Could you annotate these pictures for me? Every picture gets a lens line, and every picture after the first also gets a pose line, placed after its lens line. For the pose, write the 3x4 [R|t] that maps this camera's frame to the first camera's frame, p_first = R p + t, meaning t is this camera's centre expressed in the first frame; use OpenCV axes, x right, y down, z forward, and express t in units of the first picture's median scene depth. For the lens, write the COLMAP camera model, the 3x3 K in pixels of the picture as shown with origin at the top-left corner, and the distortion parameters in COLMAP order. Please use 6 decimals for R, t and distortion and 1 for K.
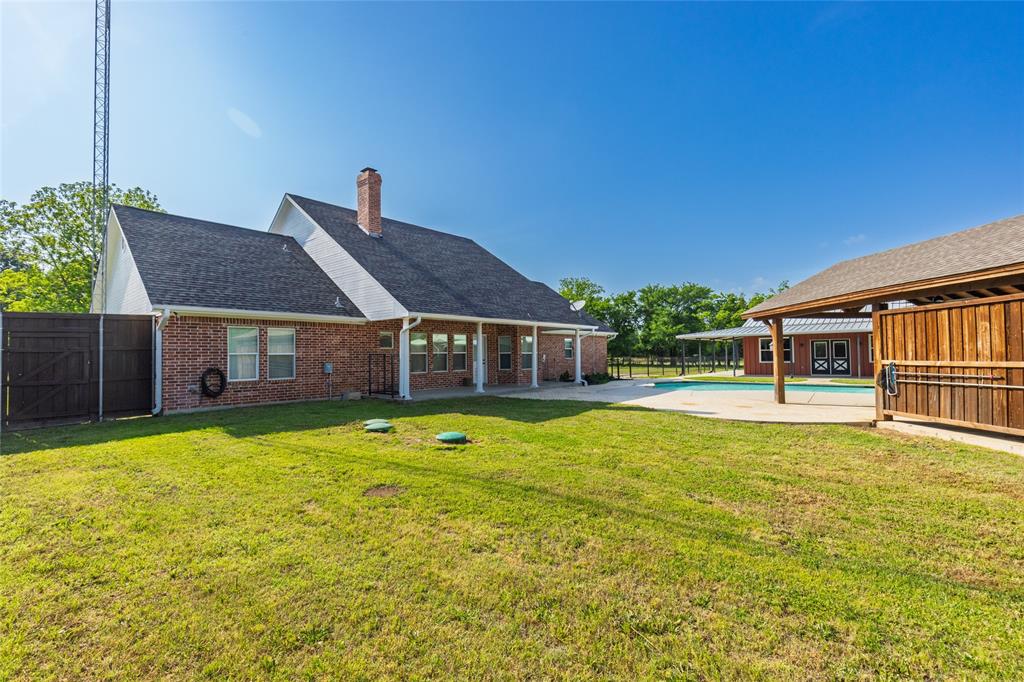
lens RADIAL K [[448.8, 0, 511.5], [0, 448.8, 340.9], [0, 0, 1]] dist [-0.002743, -0.000306]
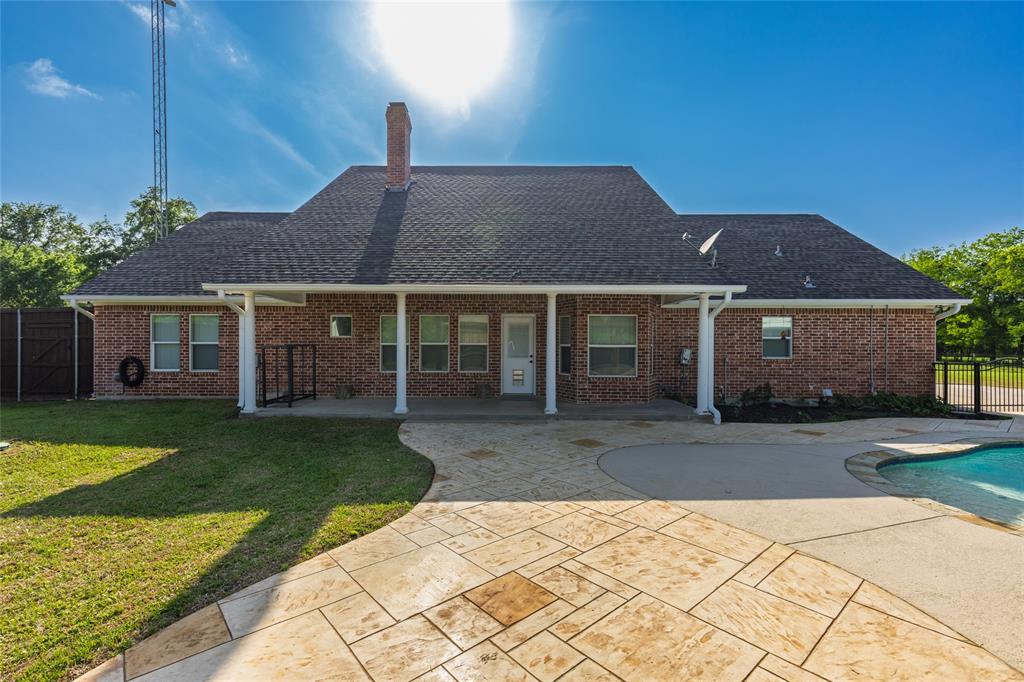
lens RADIAL K [[448.8, 0, 508.7], [0, 448.8, 343.5], [0, 0, 1]] dist [-0.002743, -0.000306]
pose [[0.661818, 0.017800, -0.749453, 0.279361], [0.012738, 0.999307, 0.034983, 0.003144], [0.749556, -0.032699, 0.661133, 0.435190]]
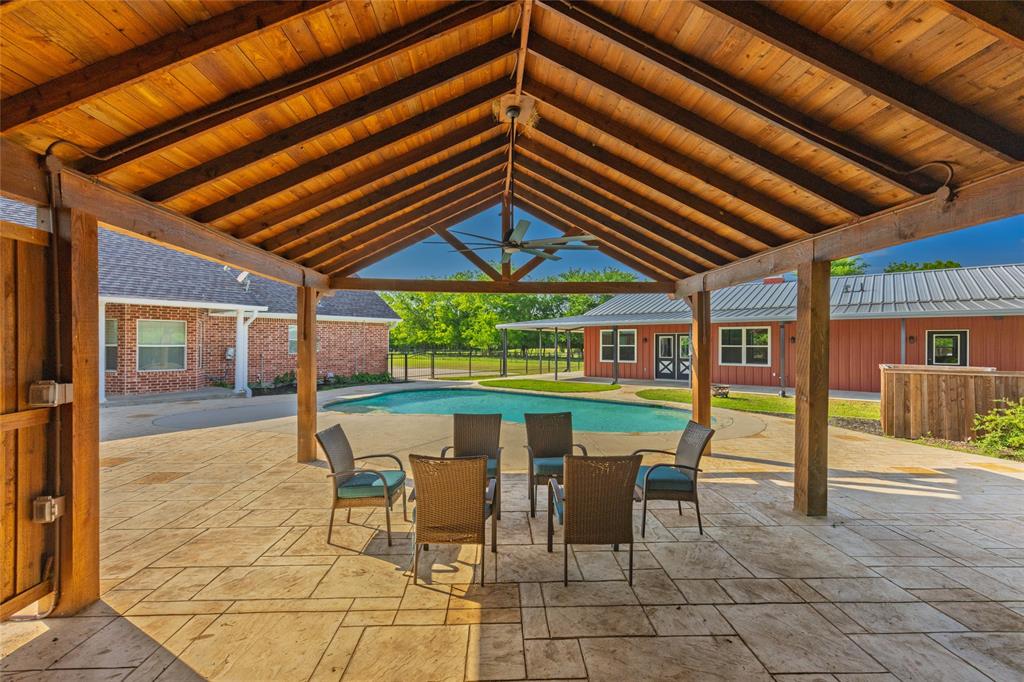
lens RADIAL K [[448.8, 0, 508.5], [0, 448.8, 342.3], [0, 0, 1]] dist [-0.002743, -0.000306]
pose [[0.998788, 0.017919, 0.045836, 0.398029], [-0.019357, 0.999328, 0.031132, -0.005893], [-0.045248, -0.031981, 0.998464, 0.260226]]
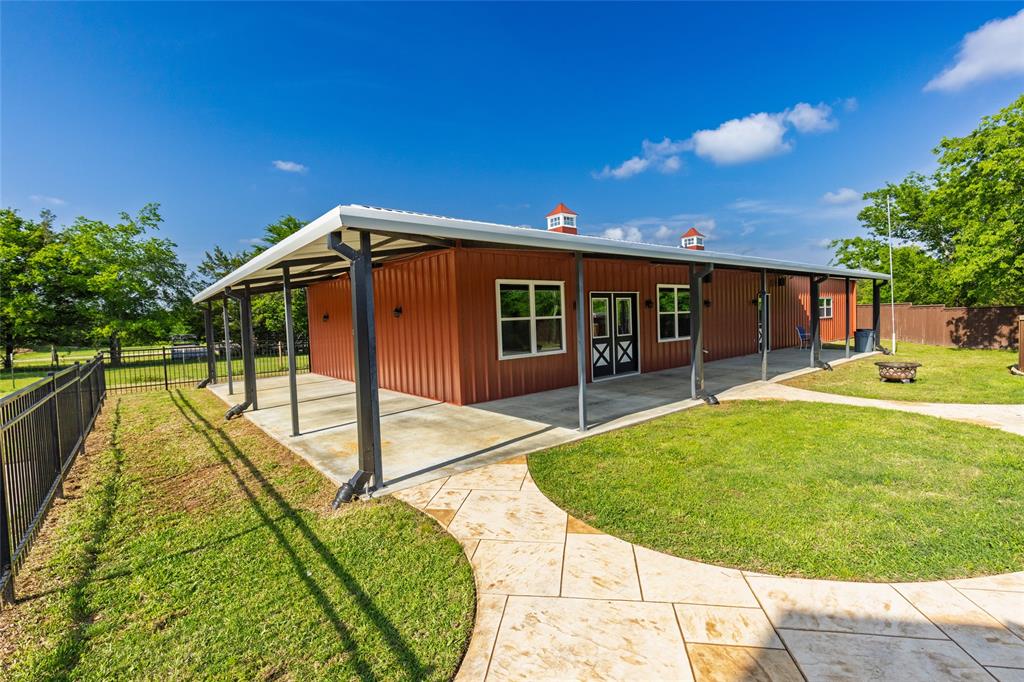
lens RADIAL K [[448.8, 0, 510.4], [0, 448.8, 342.3], [0, 0, 1]] dist [-0.002743, -0.000306]
pose [[0.144021, -0.032976, 0.989025, 0.278659], [0.008137, 0.999450, 0.032139, 0.029933], [-0.989541, 0.003419, 0.144210, 1.048104]]
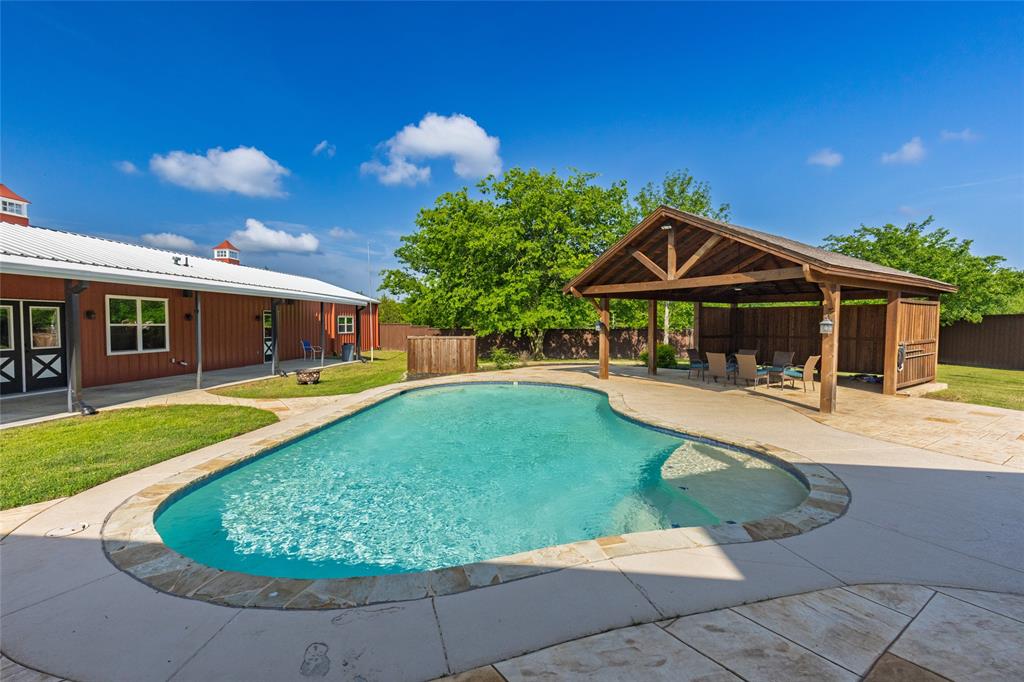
lens RADIAL K [[448.8, 0, 504.6], [0, 448.8, 340.2], [0, 0, 1]] dist [-0.002743, -0.000306]
pose [[-0.592202, -0.008915, 0.805740, 0.166899], [-0.010595, 0.999939, 0.003277, 0.025488], [-0.805720, -0.006596, -0.592260, 0.906773]]
